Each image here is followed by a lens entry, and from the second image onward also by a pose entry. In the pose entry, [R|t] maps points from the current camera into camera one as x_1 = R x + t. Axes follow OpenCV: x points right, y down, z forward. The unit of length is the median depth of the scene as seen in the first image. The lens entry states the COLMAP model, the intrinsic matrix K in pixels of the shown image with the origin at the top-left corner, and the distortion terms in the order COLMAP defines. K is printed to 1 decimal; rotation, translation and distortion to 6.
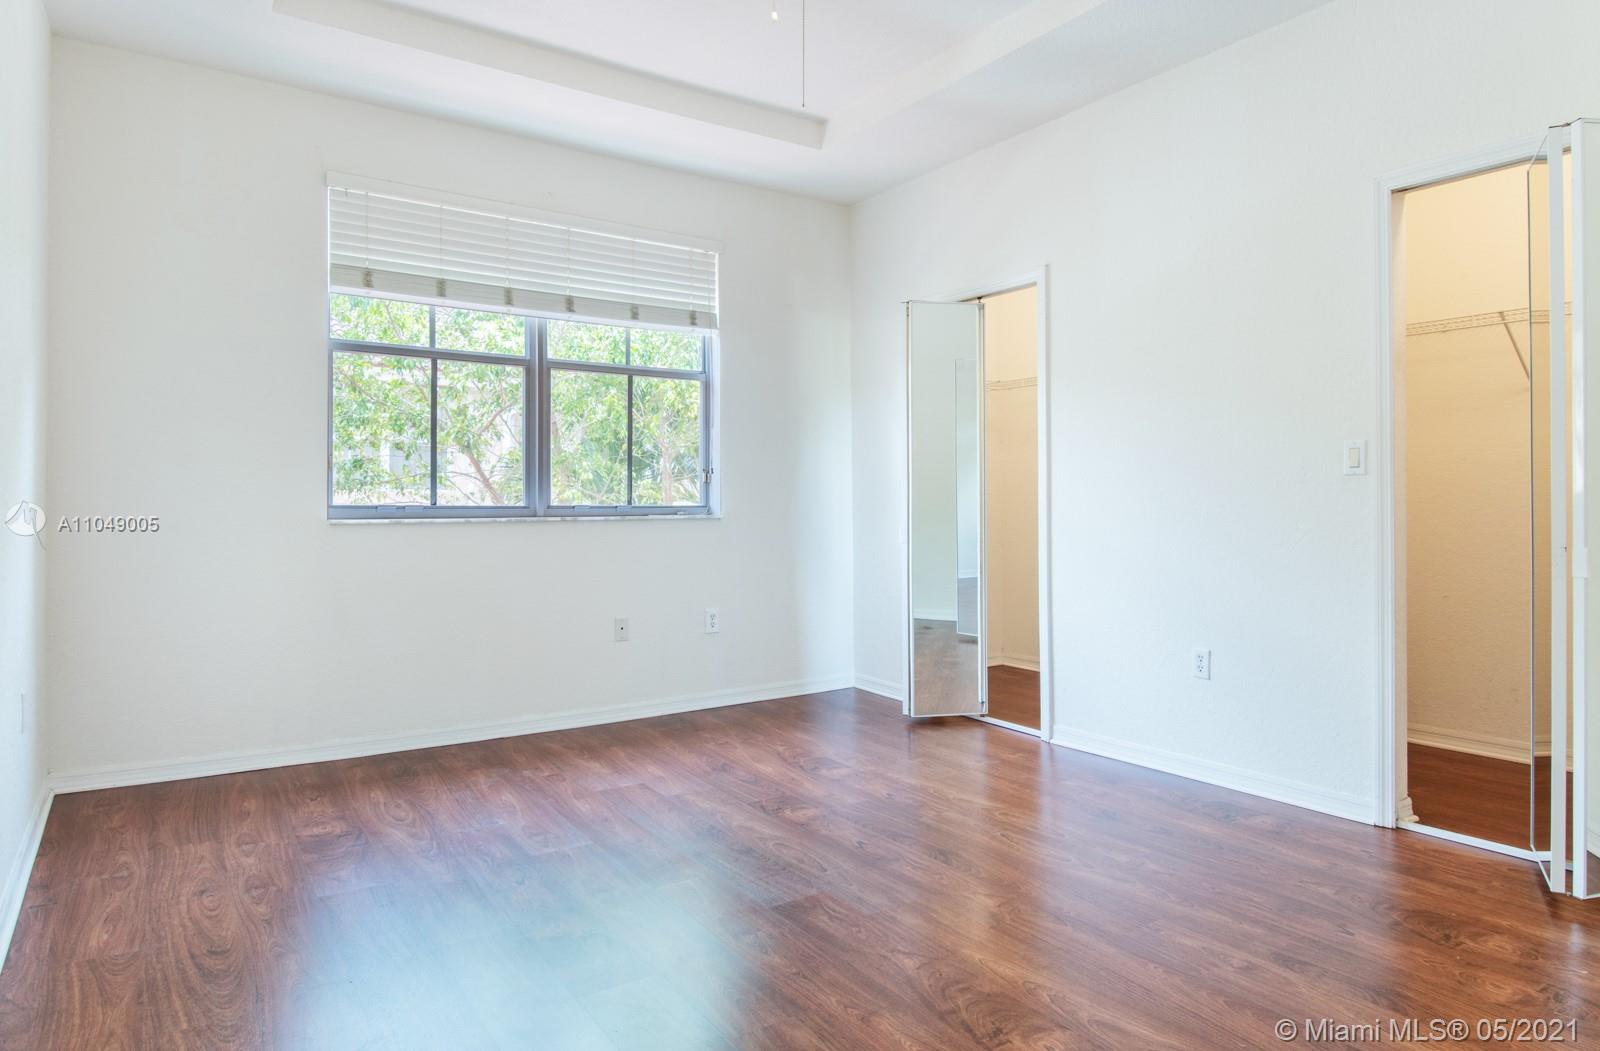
lens RADIAL K [[936.5, 0, 804.2], [0, 936.5, 517.0], [0, 0, 1]] dist [0.000531, -0.031367]
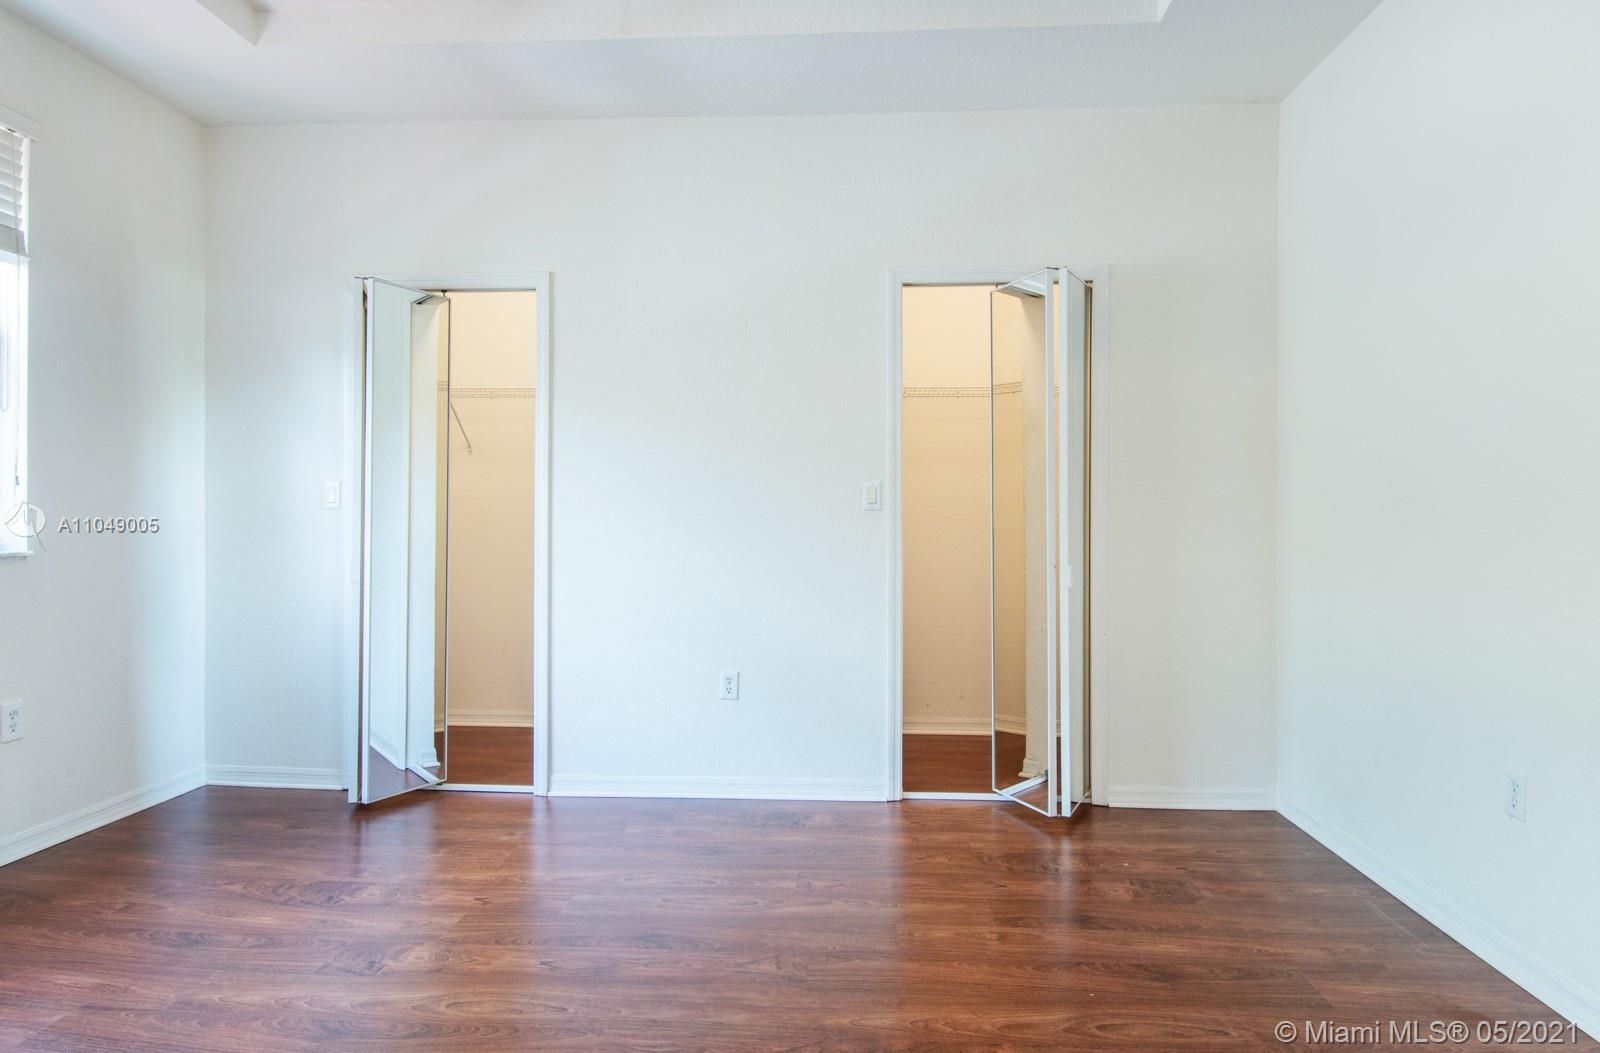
lens RADIAL K [[957.2, 0, 800.0], [0, 957.2, 526.5], [0, 0, 1]] dist [0.008673, -0.020821]
pose [[0.623295, 0.002784, 0.781982, -0.323763], [0.008381, 0.999912, -0.010240, -0.009287], [-0.781942, 0.012937, 0.623217, 0.233644]]
